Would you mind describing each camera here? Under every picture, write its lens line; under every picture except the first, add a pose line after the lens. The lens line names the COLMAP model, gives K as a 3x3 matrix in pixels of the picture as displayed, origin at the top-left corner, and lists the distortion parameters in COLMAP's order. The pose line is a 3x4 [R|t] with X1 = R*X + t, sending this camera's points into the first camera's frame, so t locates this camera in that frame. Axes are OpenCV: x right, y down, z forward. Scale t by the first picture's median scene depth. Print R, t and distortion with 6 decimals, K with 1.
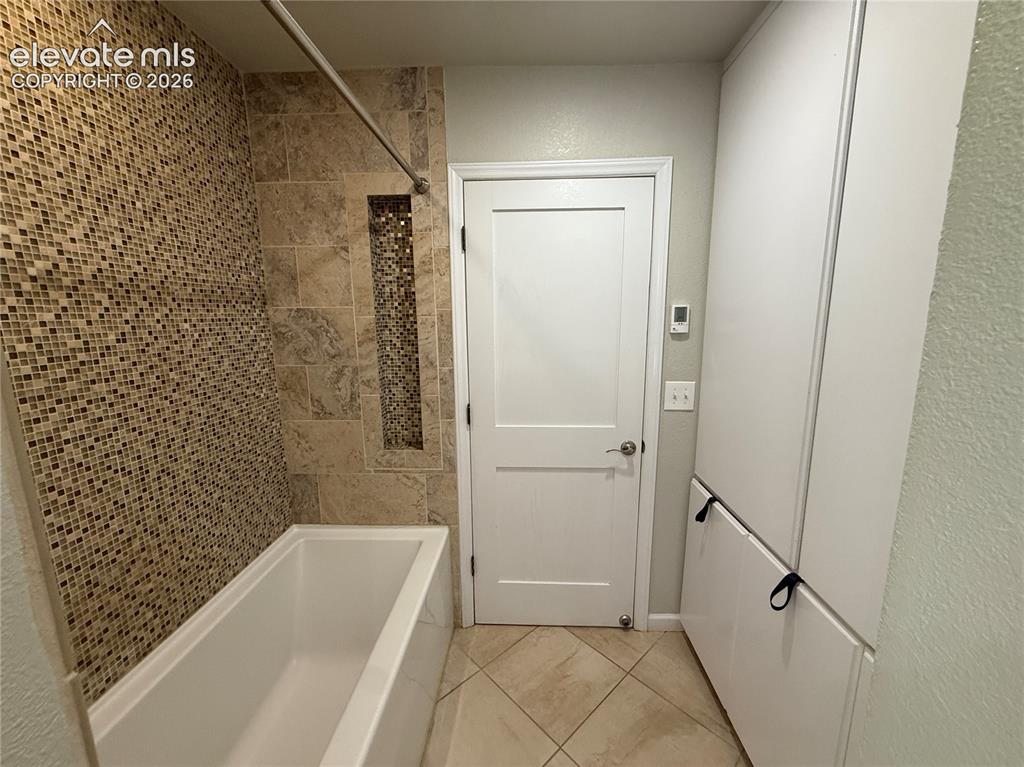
lens RADIAL K [[410.5, 0, 510.9], [0, 410.5, 386.7], [0, 0, 1]] dist [0.002782, 0.000026]
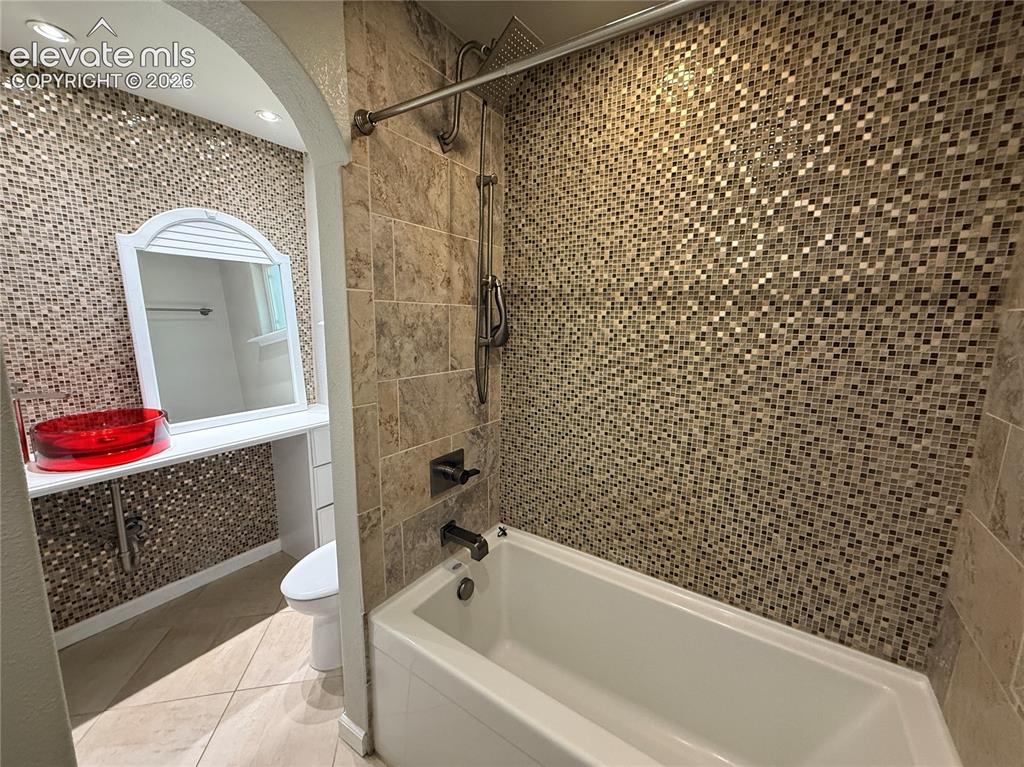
lens RADIAL K [[410.5, 0, 511.0], [0, 410.5, 381.1], [0, 0, 1]] dist [0.002782, 0.000026]
pose [[-0.524437, 0.141570, -0.839598, 0.401941], [-0.157674, 0.952878, 0.259158, -0.230698], [0.836723, 0.268295, -0.477402, 1.206312]]
